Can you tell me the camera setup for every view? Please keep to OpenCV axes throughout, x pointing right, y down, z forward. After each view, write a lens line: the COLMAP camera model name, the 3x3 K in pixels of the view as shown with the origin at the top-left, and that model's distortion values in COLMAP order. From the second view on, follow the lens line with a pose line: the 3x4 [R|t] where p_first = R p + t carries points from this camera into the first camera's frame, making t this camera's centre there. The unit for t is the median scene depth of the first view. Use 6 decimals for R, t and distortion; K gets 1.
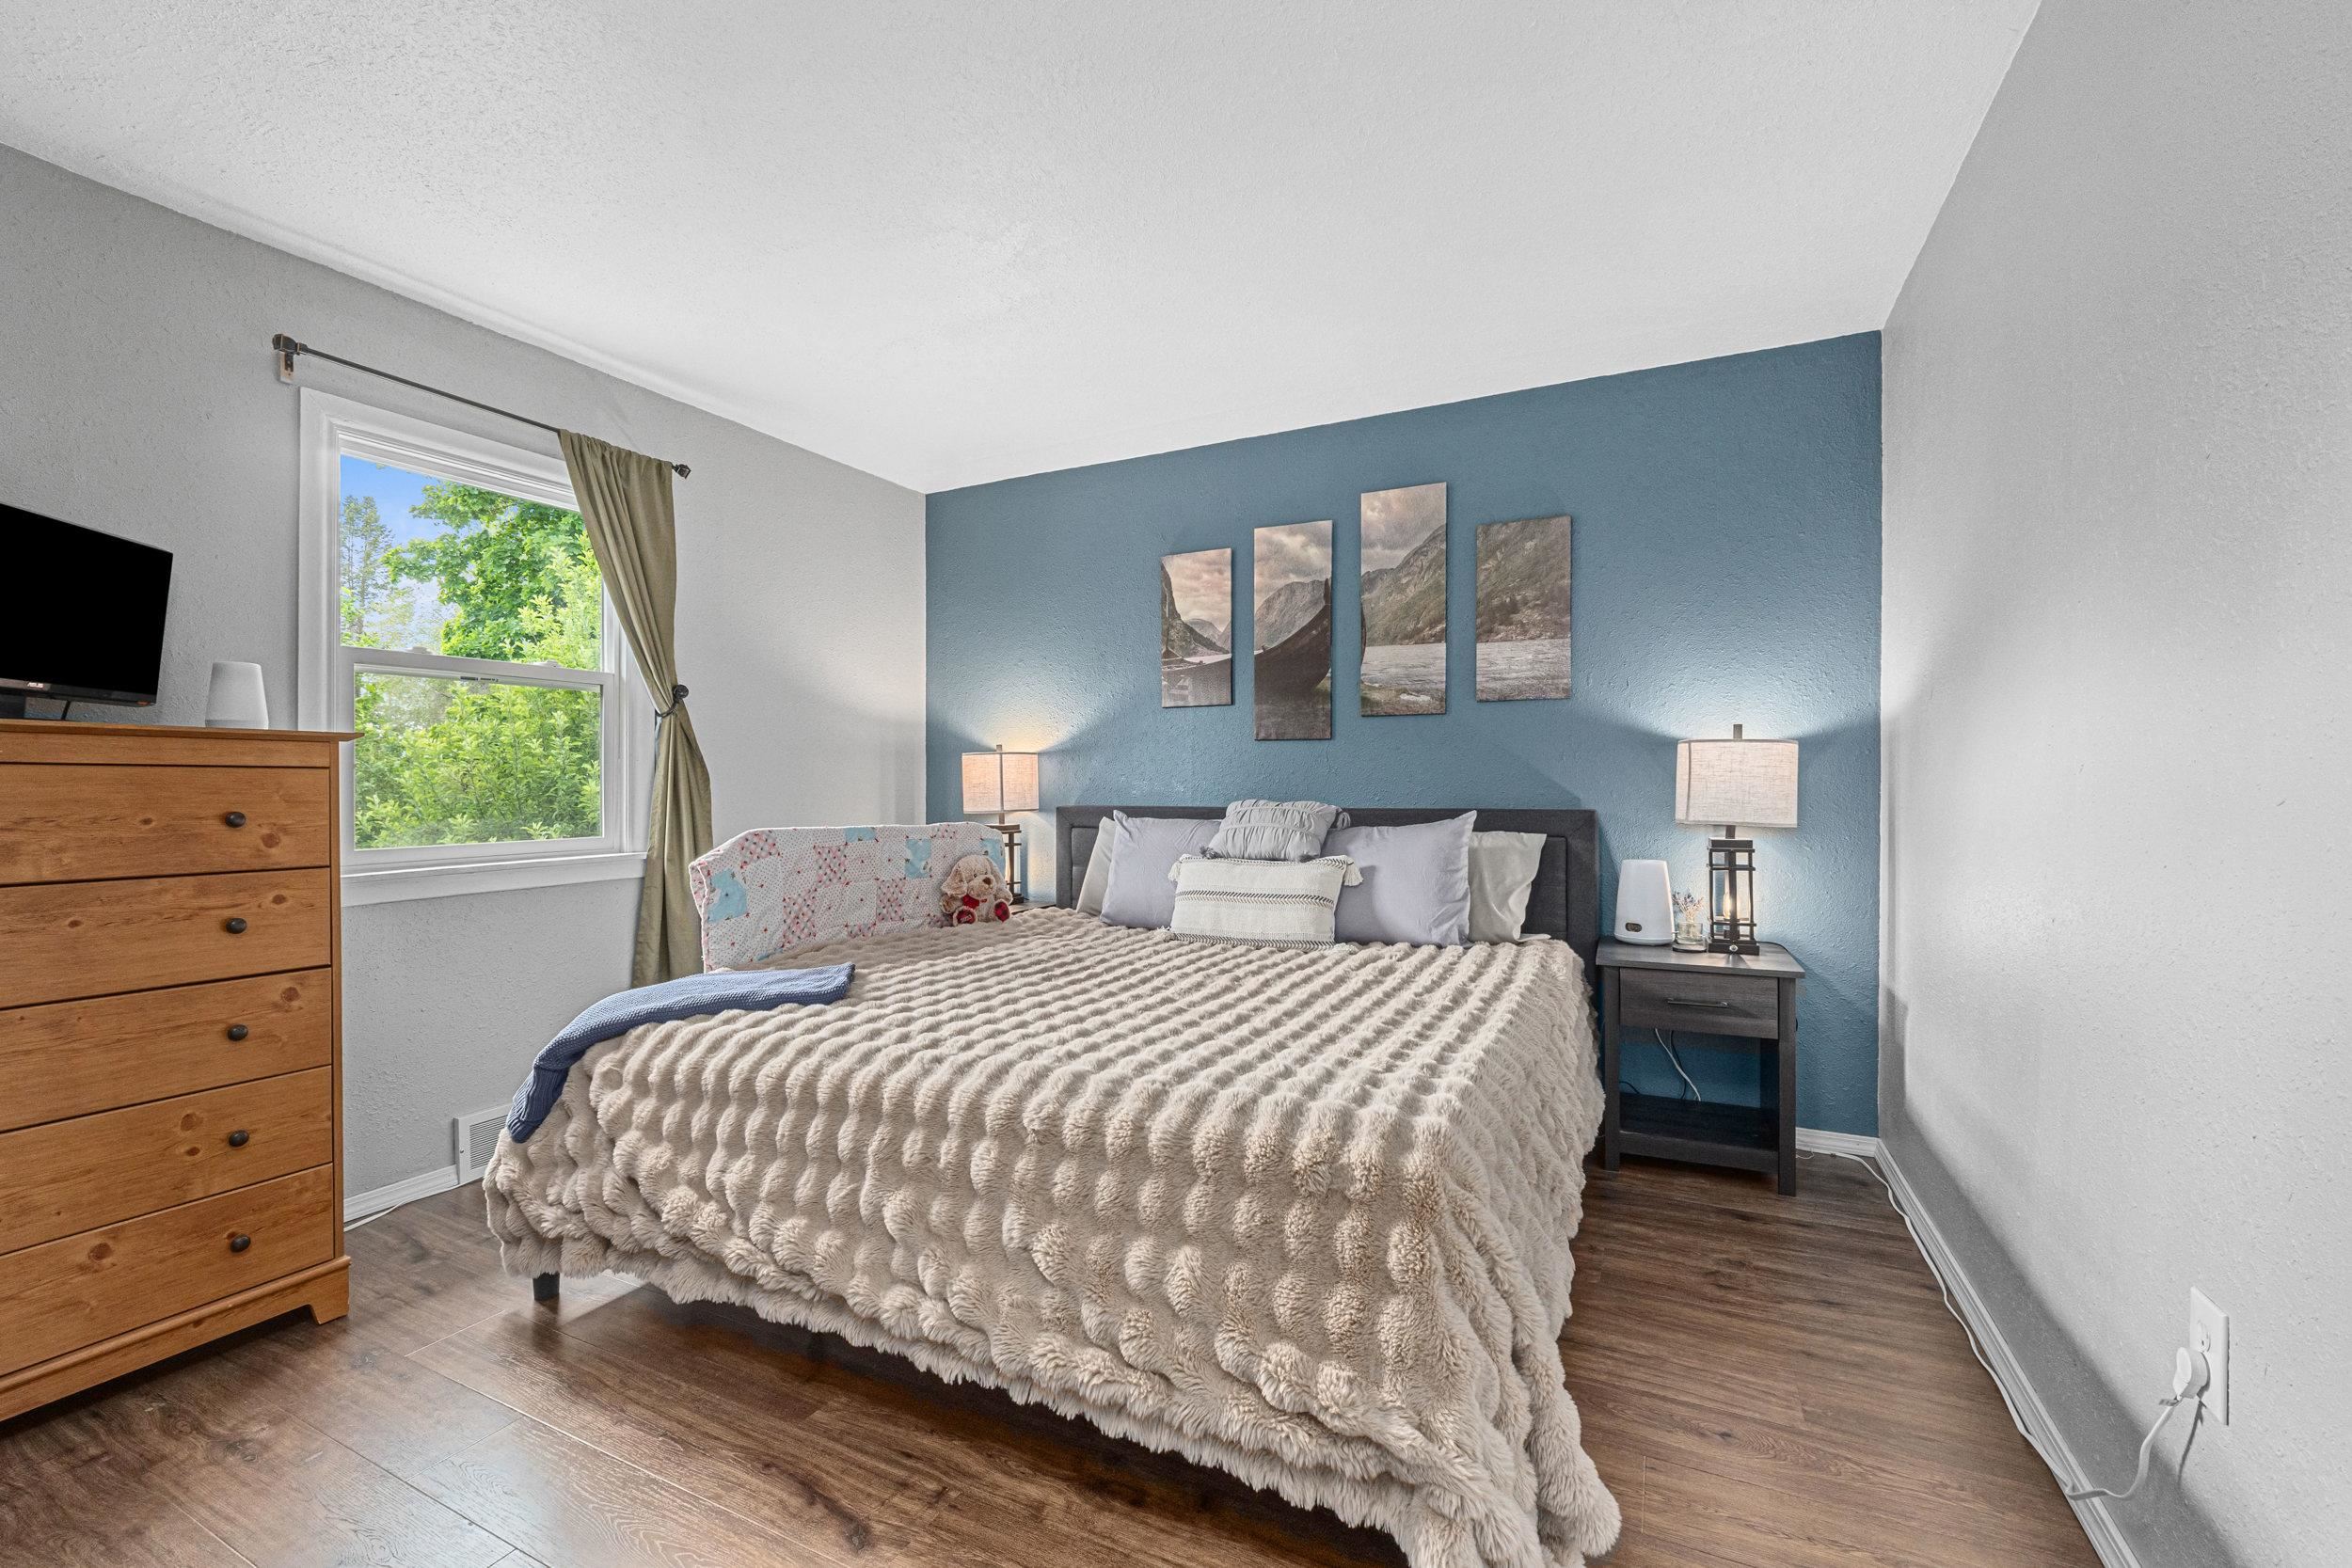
lens RADIAL K [[988.7, 0, 1168.9], [0, 988.7, 783.6], [0, 0, 1]] dist [-0.006781, -0.000002]
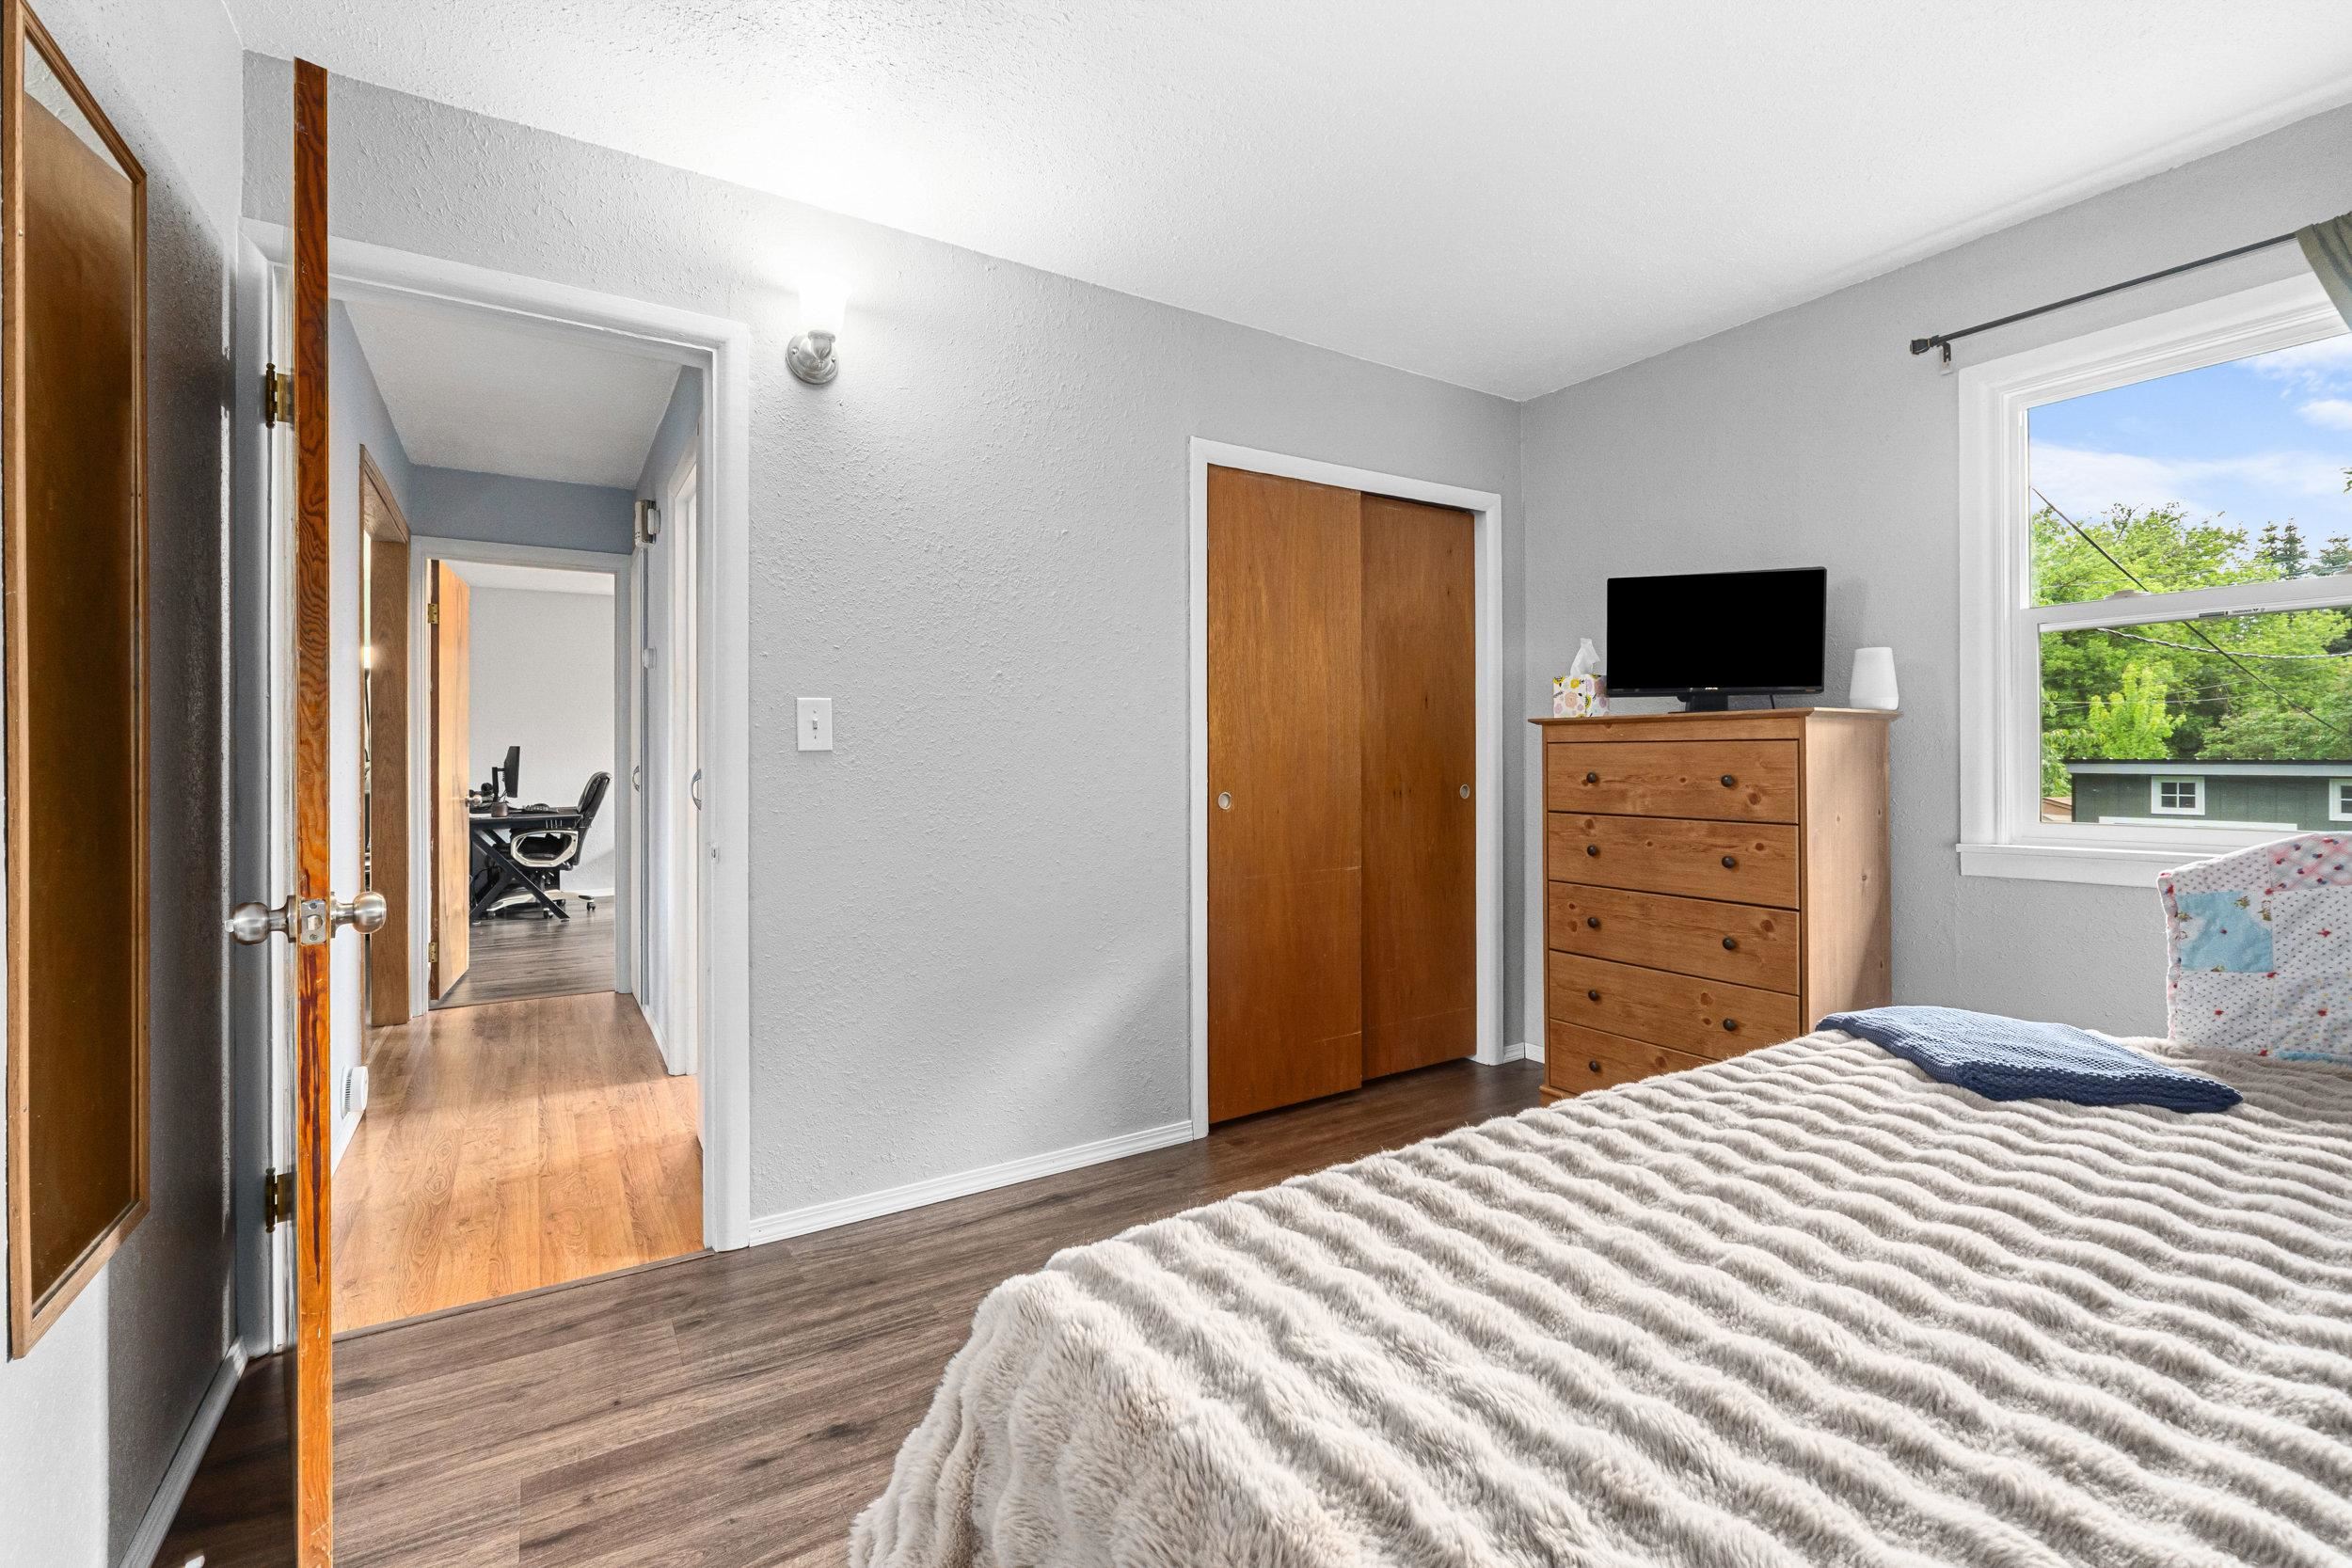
lens RADIAL K [[988.7, 0, 1166.0], [0, 988.7, 764.5], [0, 0, 1]] dist [-0.006781, -0.000002]
pose [[-0.501336, 0.010340, -0.865191, 0.554028], [0.006770, 0.999945, 0.008027, -0.000786], [0.865226, -0.001833, -0.501378, 0.997246]]
